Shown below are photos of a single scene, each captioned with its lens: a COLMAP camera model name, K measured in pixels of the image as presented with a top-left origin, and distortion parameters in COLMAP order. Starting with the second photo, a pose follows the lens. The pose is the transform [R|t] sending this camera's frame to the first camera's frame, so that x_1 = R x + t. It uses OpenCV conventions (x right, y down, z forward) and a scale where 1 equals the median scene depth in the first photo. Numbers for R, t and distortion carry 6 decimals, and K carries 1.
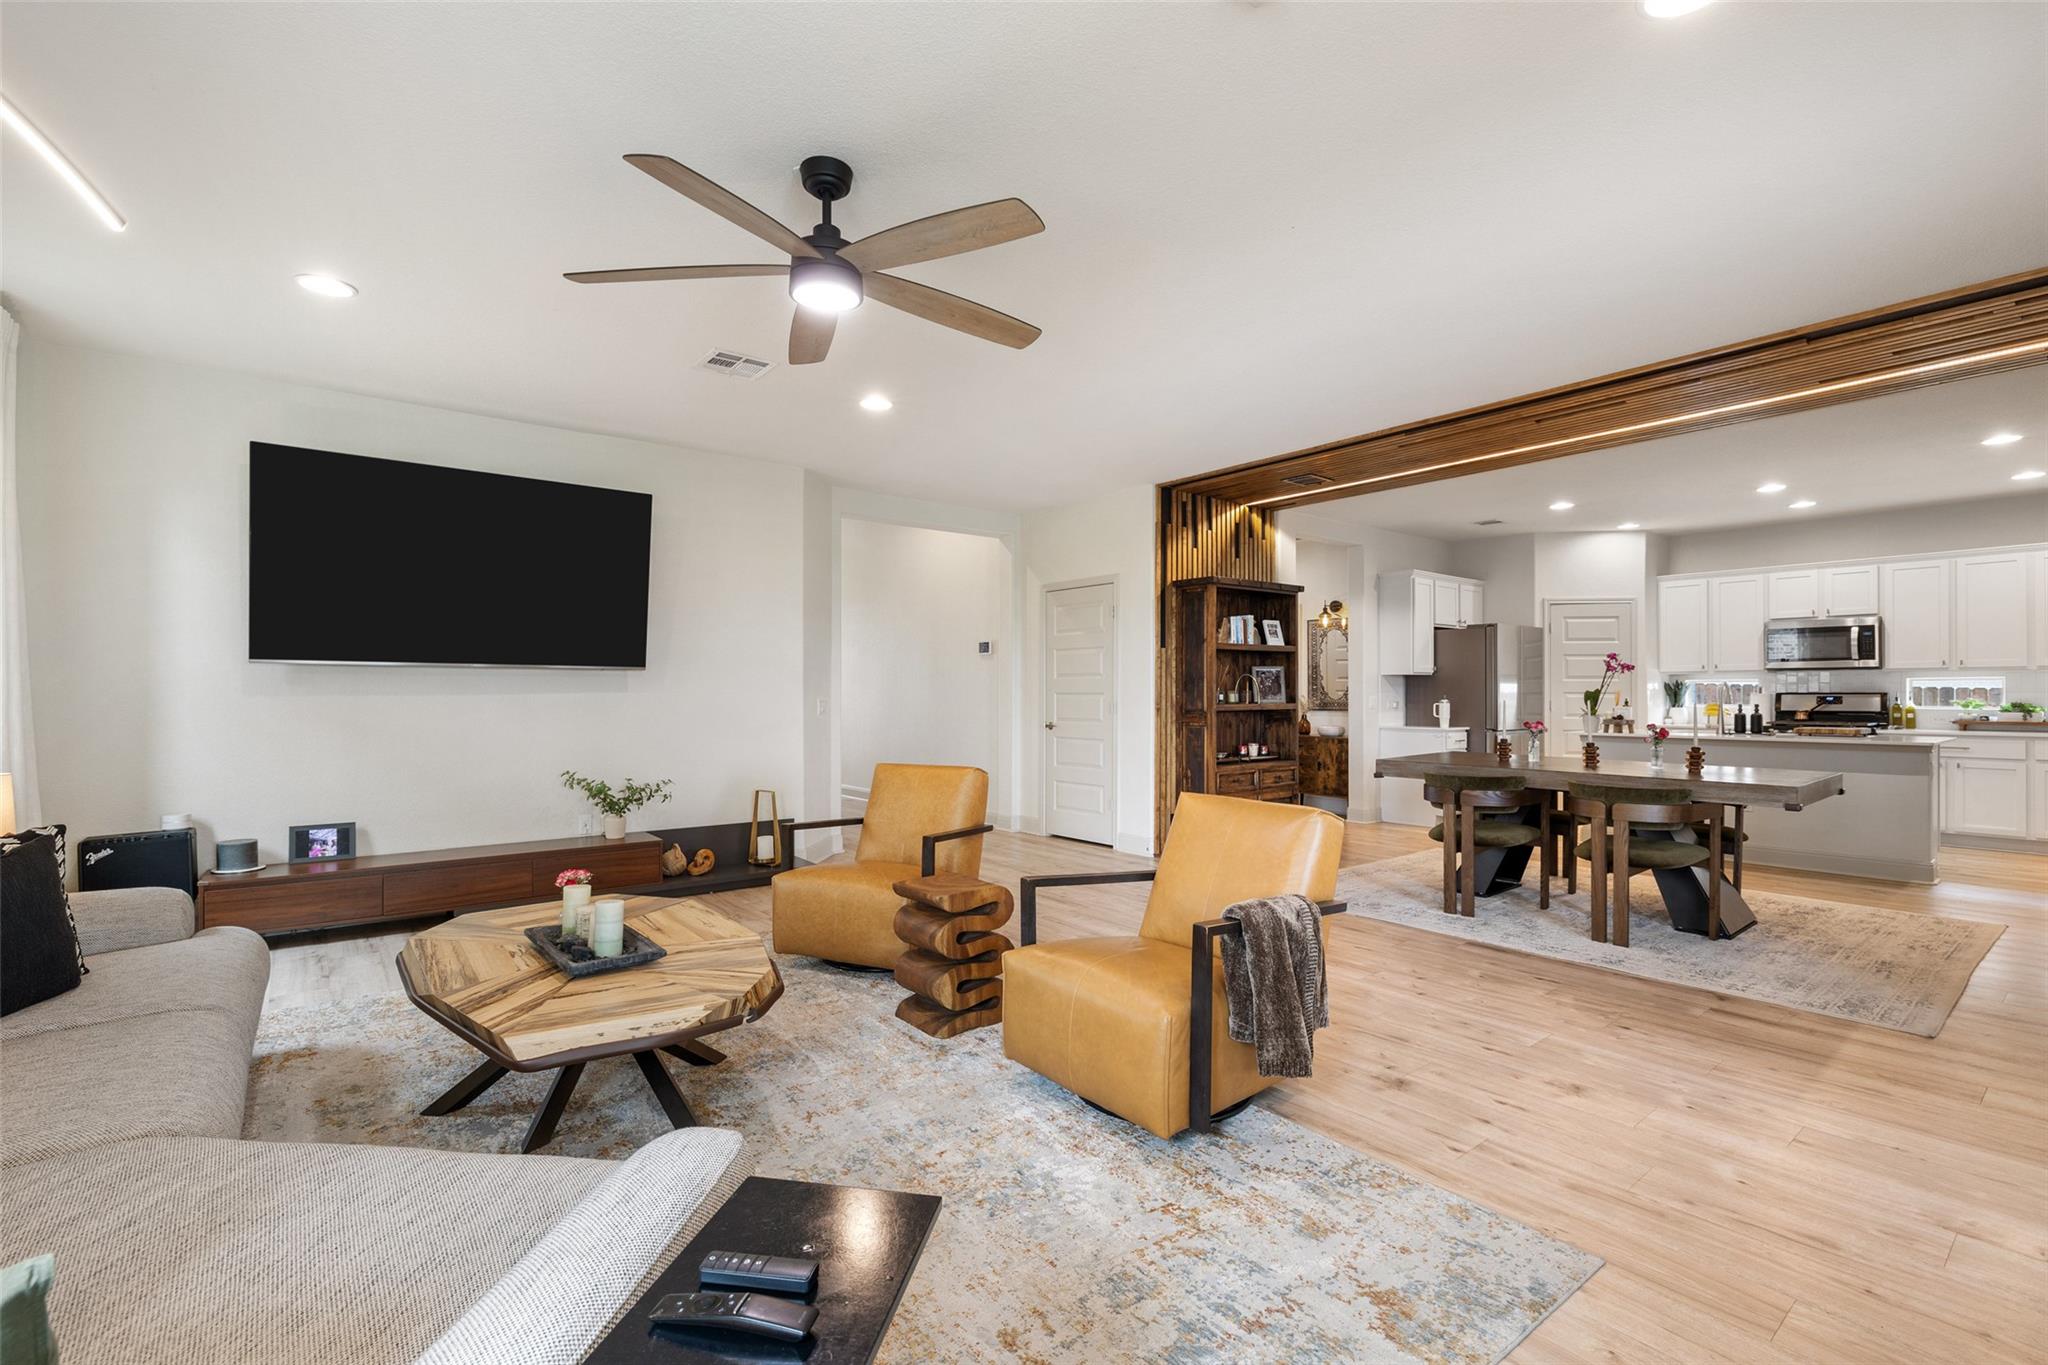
lens RADIAL K [[904.1, 0, 1018.4], [0, 904.1, 690.0], [0, 0, 1]] dist [0.001554, 0.000115]
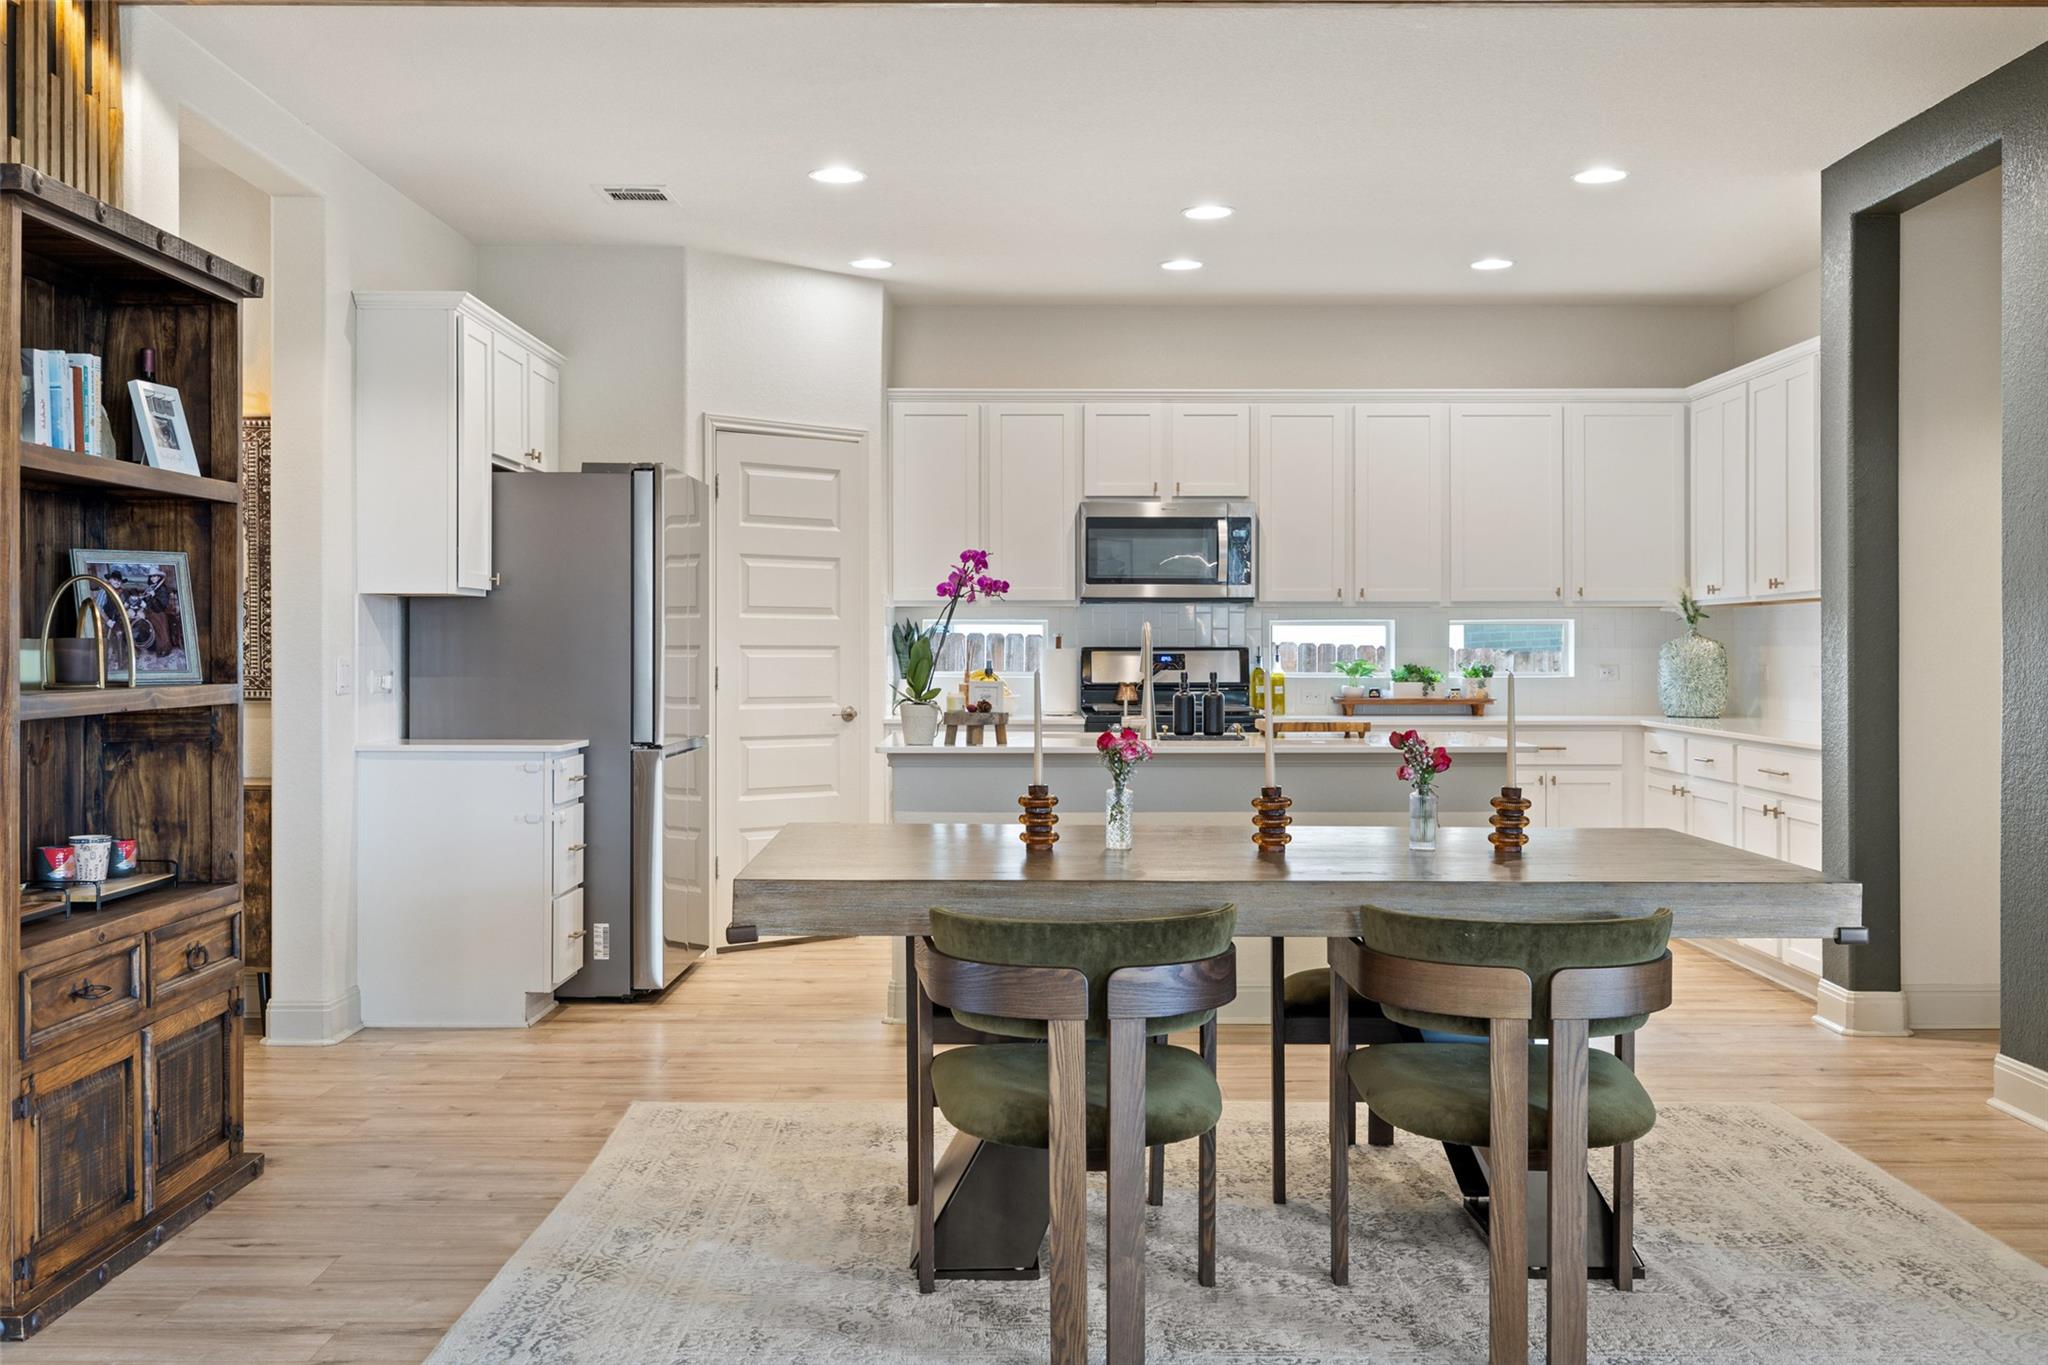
lens RADIAL K [[1993.2, 0, 1047.2], [0, 1993.2, 633.5], [0, 0, 1]] dist [0.009087, 0.000000]
pose [[0.613367, 0.006576, 0.789771, -0.033350], [-0.005997, 0.999975, -0.003668, -0.000273], [-0.789775, -0.002487, 0.613391, 0.402807]]
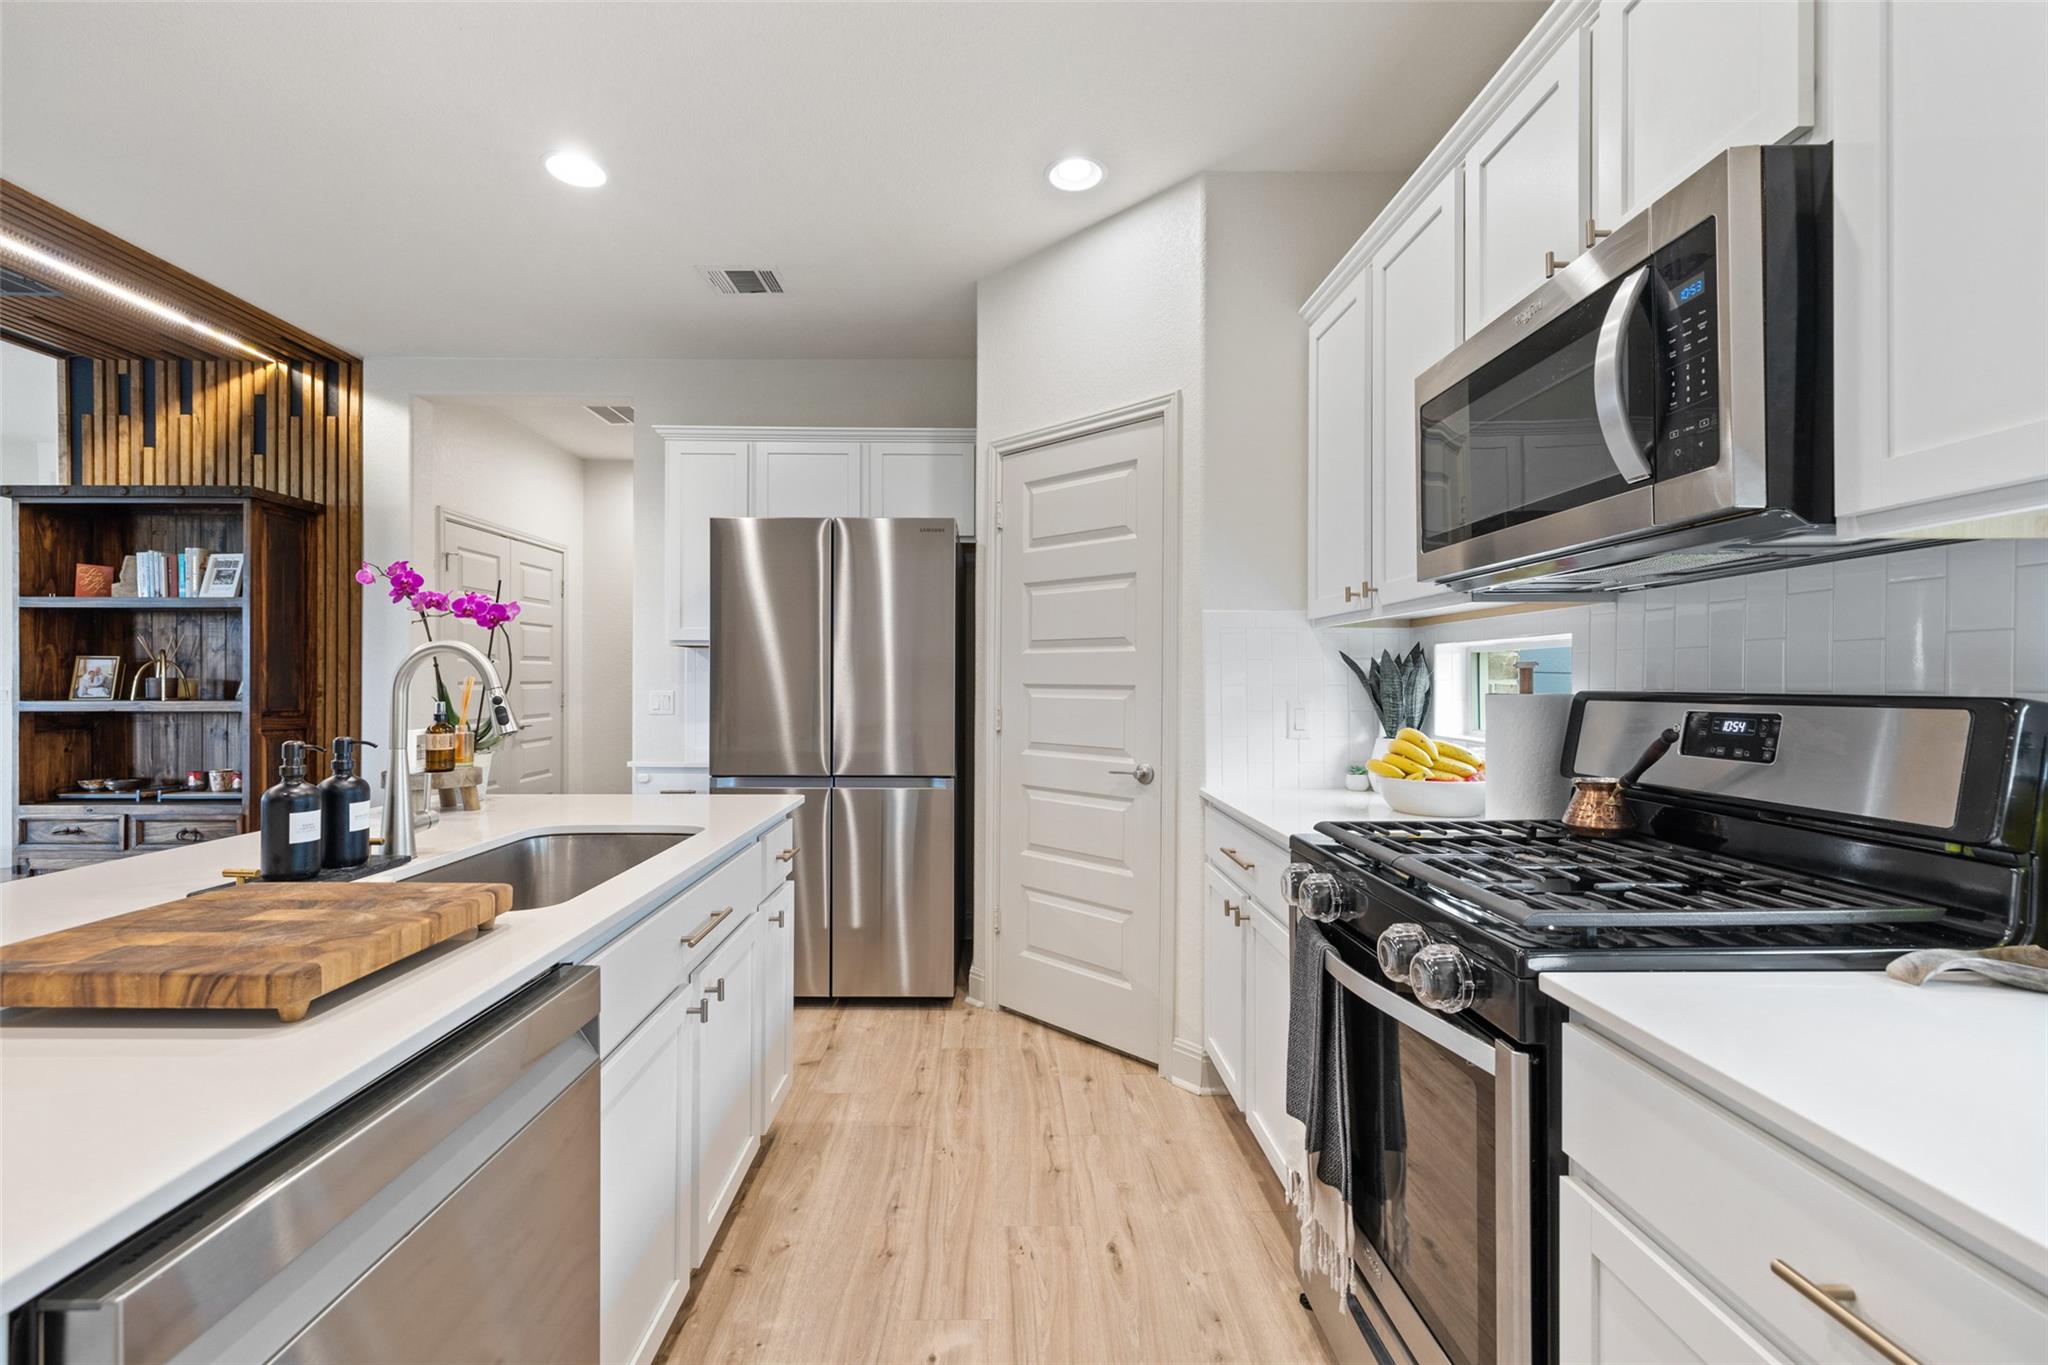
lens RADIAL K [[848.1, 0, 1022.3], [0, 848.1, 686.0], [0, 0, 1]] dist [-0.002411, -0.000417]
pose [[0.799085, 0.006624, -0.601181, 0.975697], [-0.000571, 0.999947, 0.010260, -0.000457], [0.601217, -0.007855, 0.799047, 0.859224]]
